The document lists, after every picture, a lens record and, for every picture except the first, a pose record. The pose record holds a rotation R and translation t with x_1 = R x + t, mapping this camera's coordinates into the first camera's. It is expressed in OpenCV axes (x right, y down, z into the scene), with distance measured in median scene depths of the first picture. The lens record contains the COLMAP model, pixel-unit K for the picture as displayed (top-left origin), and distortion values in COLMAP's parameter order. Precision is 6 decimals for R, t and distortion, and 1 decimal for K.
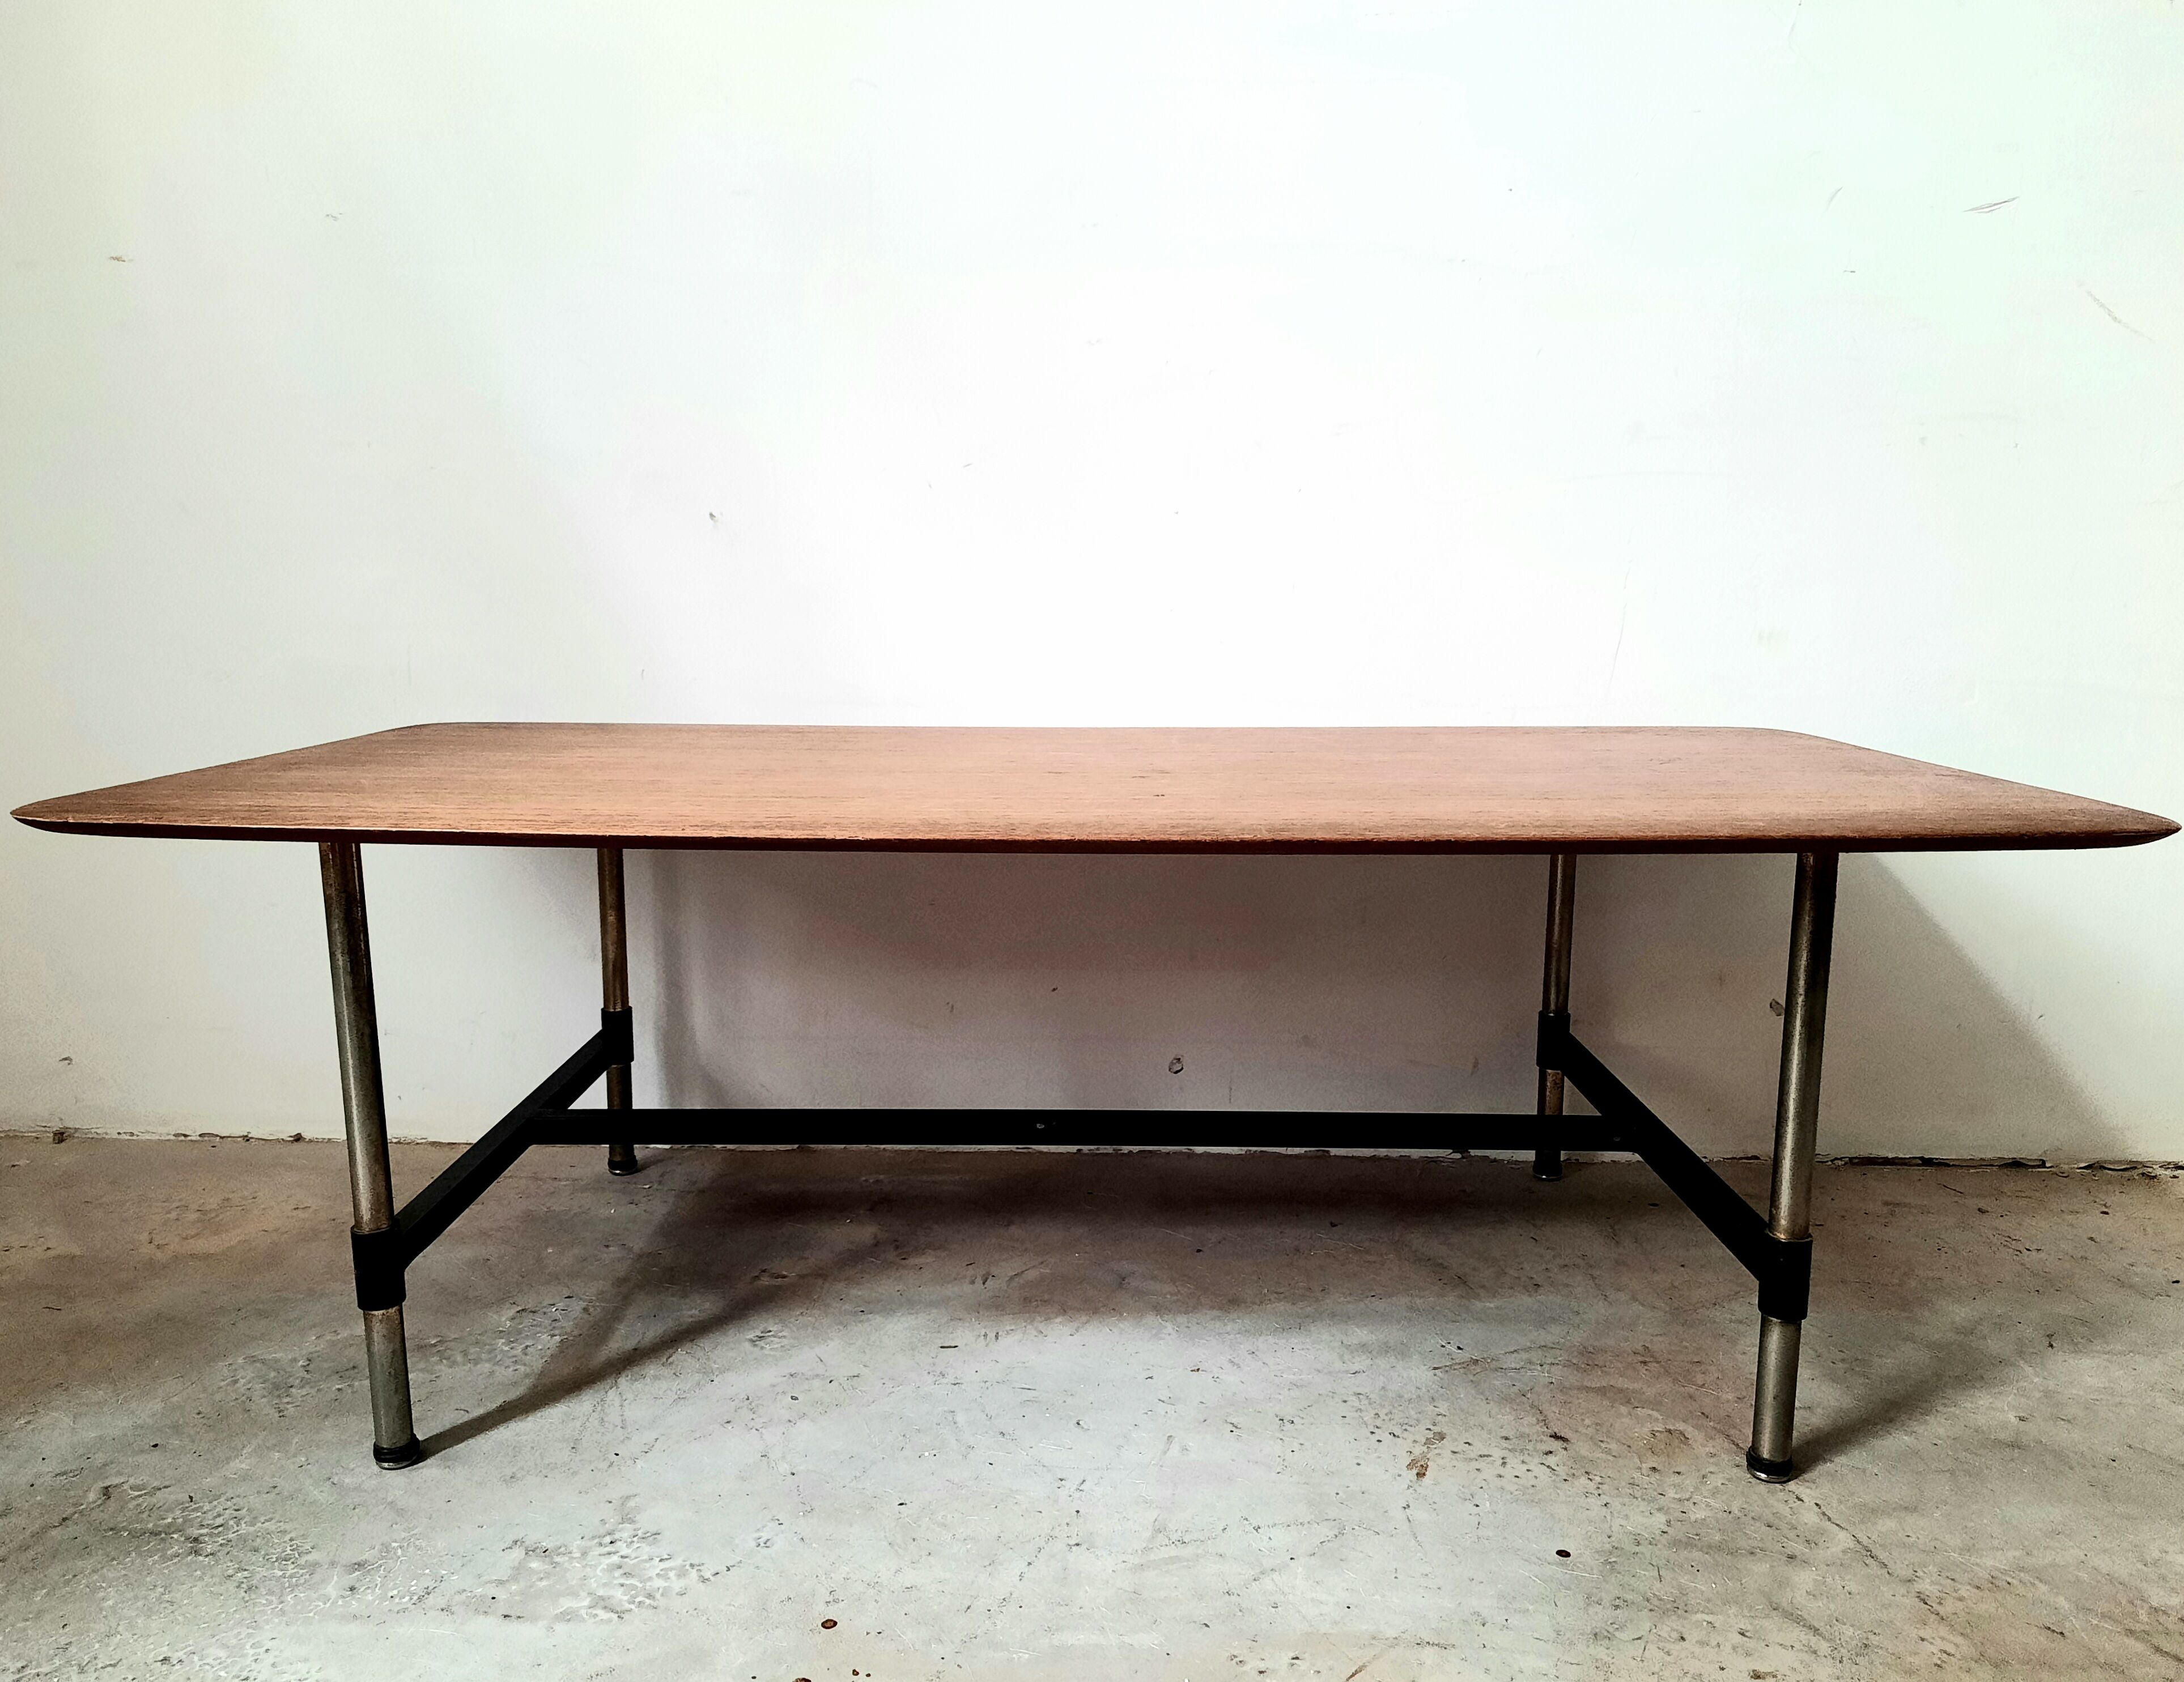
lens RADIAL K [[1584.6, 0, 1042.2], [0, 1584.6, 835.4], [0, 0, 1]] dist [0.016551, -0.009897]
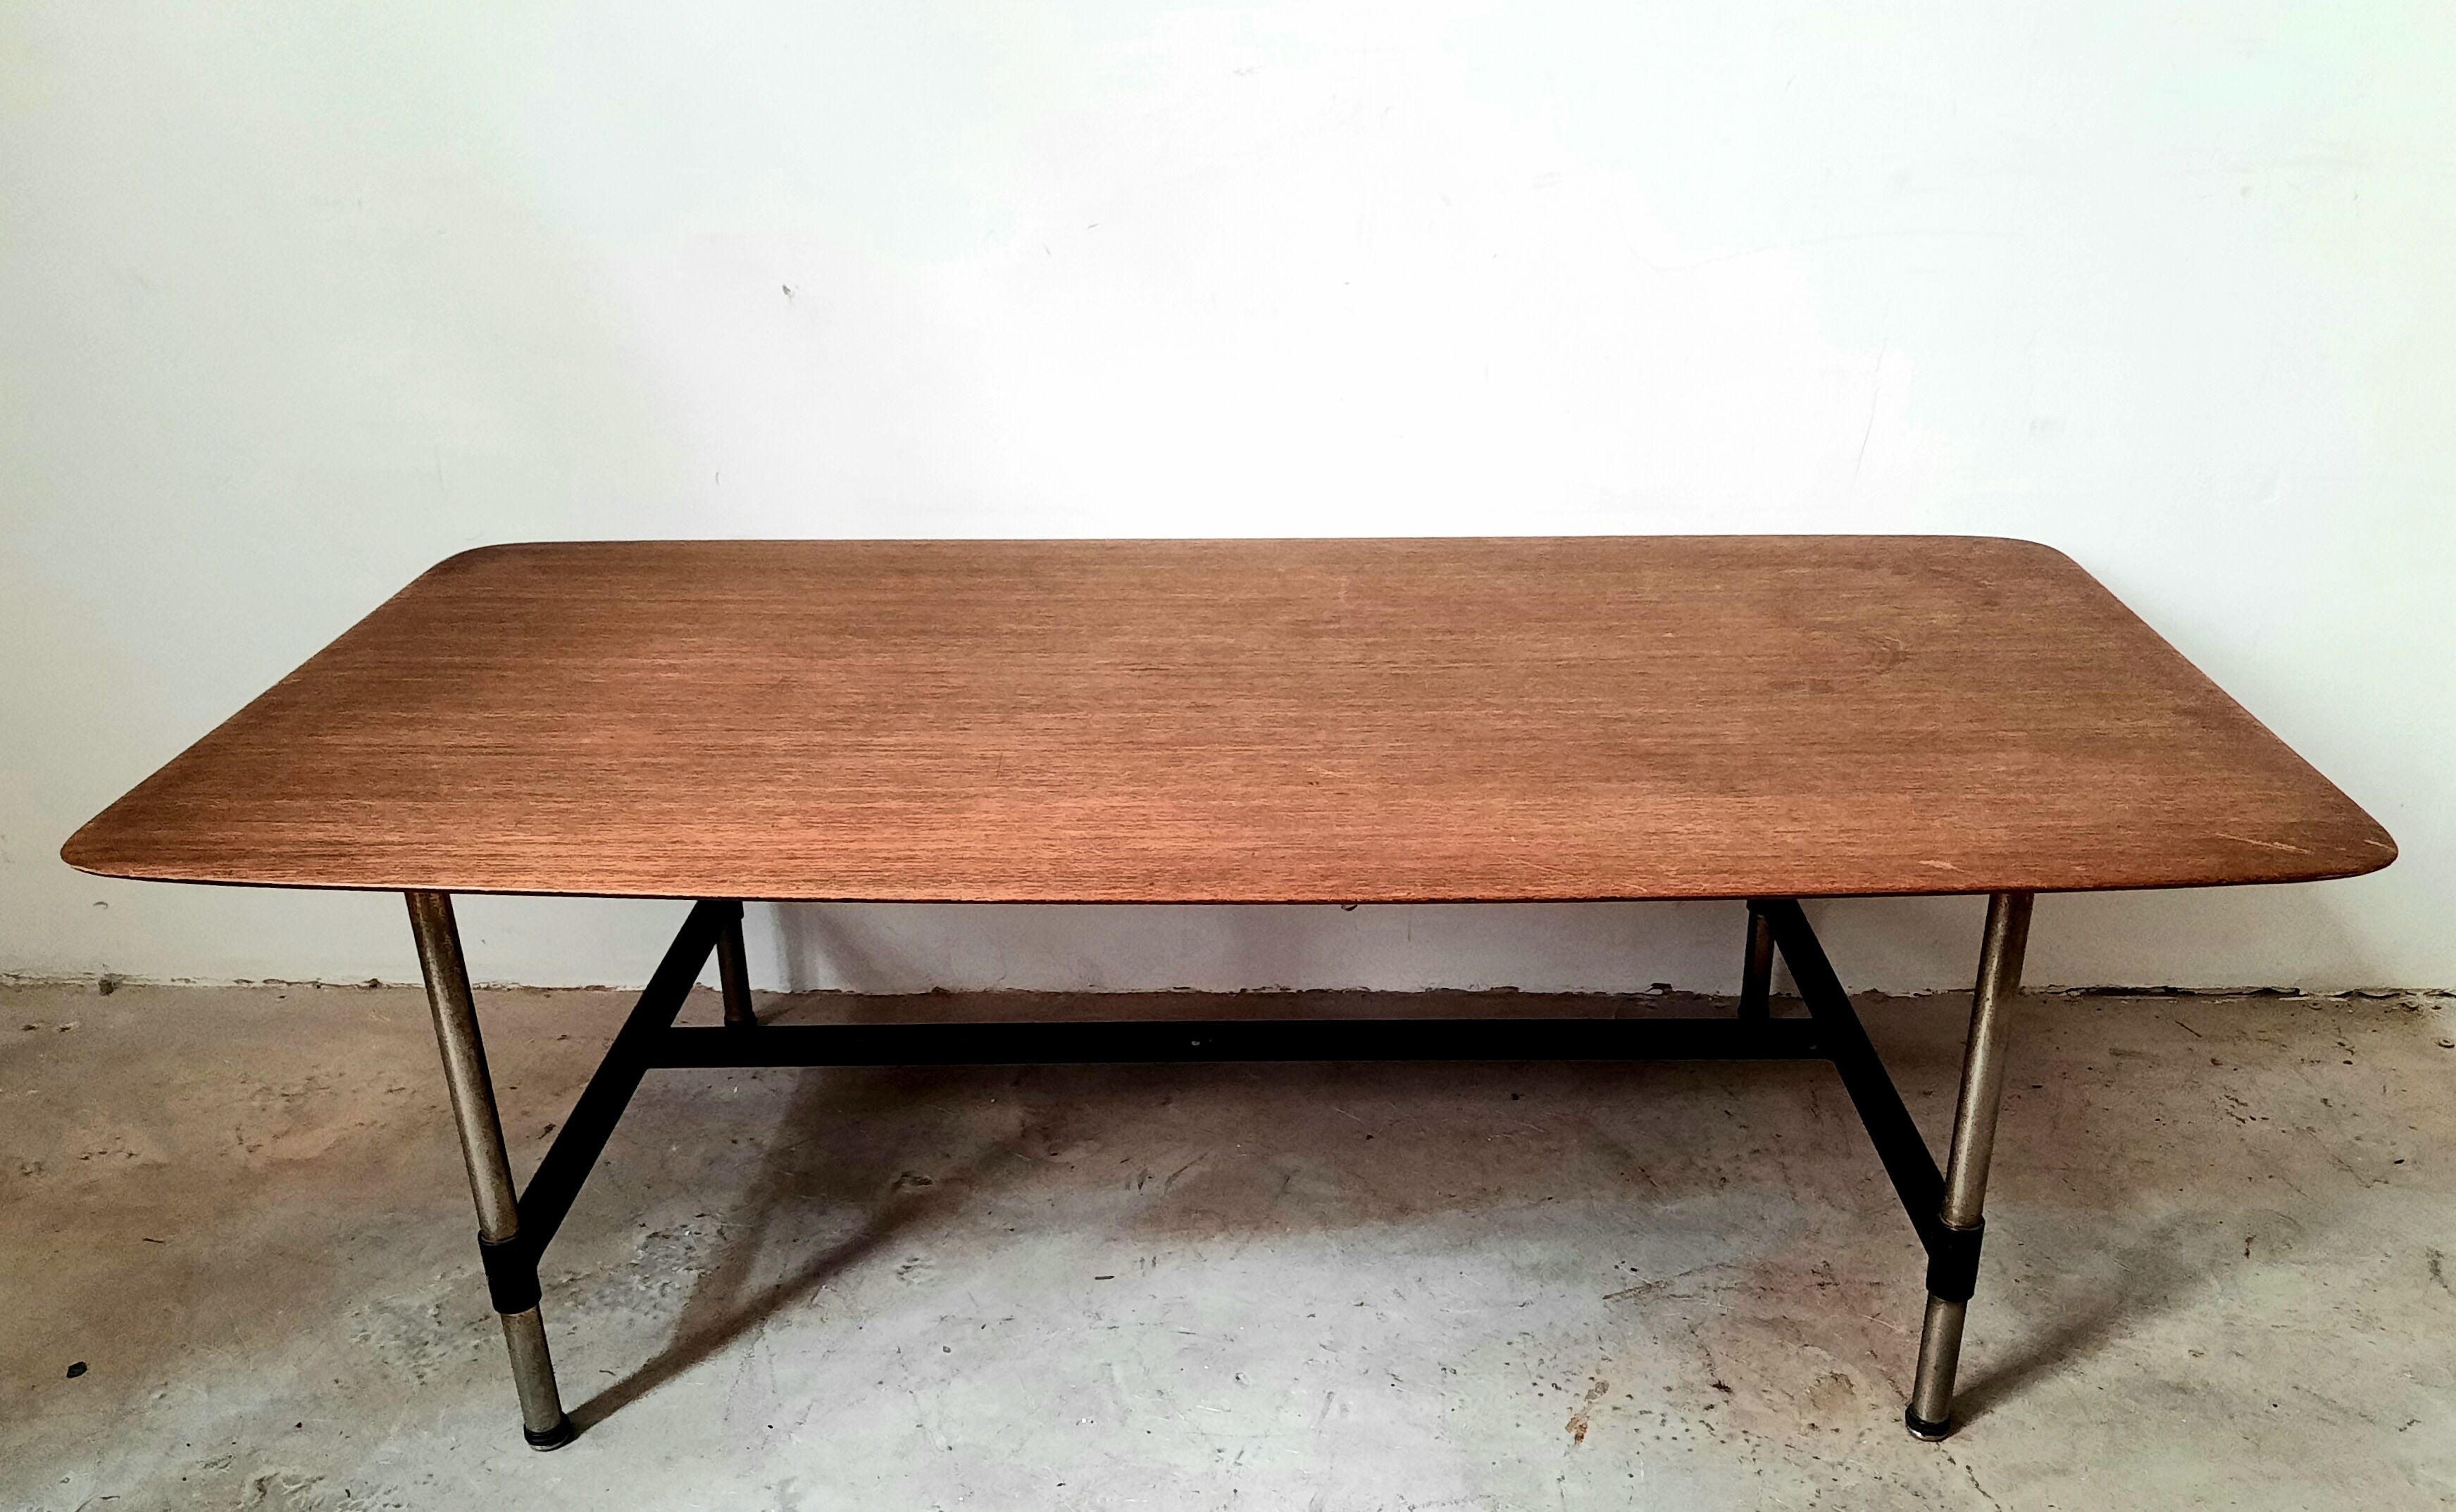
lens RADIAL K [[1977.2, 0, 1236.7], [0, 1977.2, 770.4], [0, 0, 1]] dist [0.021522, -0.000379]
pose [[0.999795, -0.019089, 0.006760, 0.018900], [0.016812, 0.968506, 0.248421, -0.265384], [-0.011289, -0.248256, 0.968629, -0.084630]]
